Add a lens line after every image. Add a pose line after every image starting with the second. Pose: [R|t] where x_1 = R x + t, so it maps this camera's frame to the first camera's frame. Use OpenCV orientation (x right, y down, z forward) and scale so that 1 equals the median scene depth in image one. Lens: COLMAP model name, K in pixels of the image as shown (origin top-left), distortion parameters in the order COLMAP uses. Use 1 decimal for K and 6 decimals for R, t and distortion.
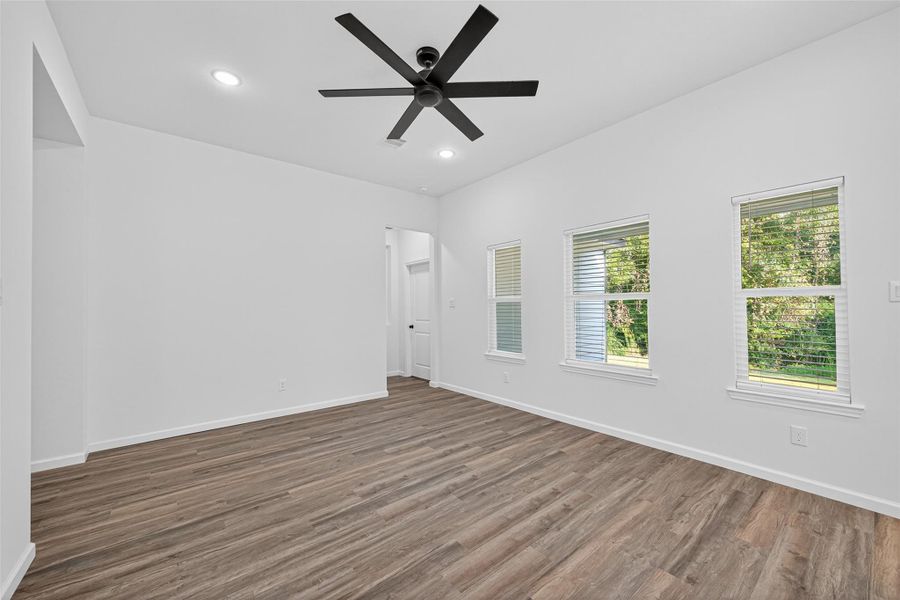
lens RADIAL K [[349.5, 0, 450.0], [0, 349.5, 300.0], [0, 0, 1]] dist [0.001407, -0.000102]
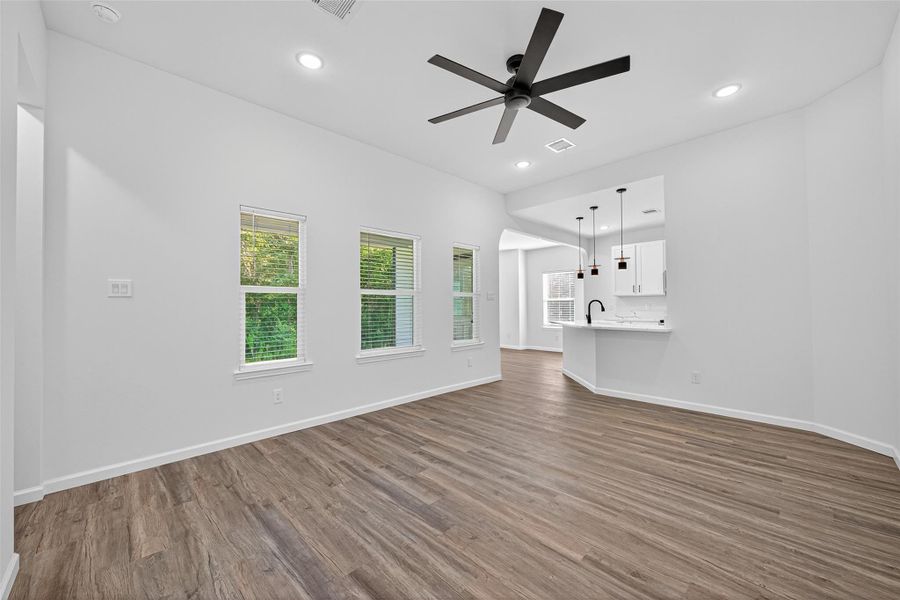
lens RADIAL K [[349.5, 0, 450.0], [0, 349.5, 300.0], [0, 0, 1]] dist [0.001407, -0.000102]
pose [[-0.090424, 0.025185, 0.995585, -0.950686], [-0.008666, 0.999622, -0.026074, 0.056965], [-0.995866, -0.010985, -0.090172, 1.115098]]
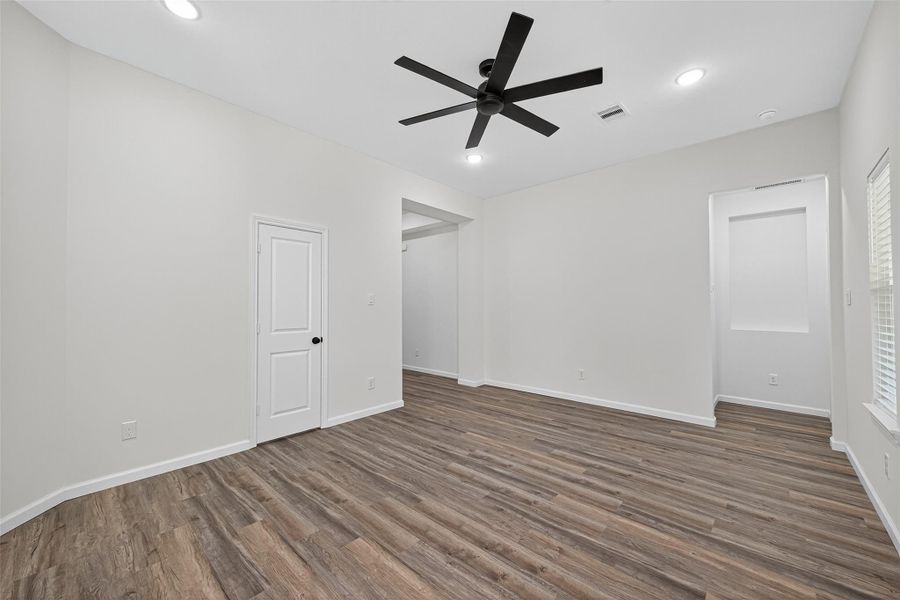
lens RADIAL K [[349.5, 0, 450.0], [0, 349.5, 300.0], [0, 0, 1]] dist [0.001407, -0.000102]
pose [[0.148082, -0.008281, -0.988940, 0.816429], [0.019606, 0.999793, -0.005436, 0.004386], [0.988781, -0.018585, 0.148214, 0.612410]]
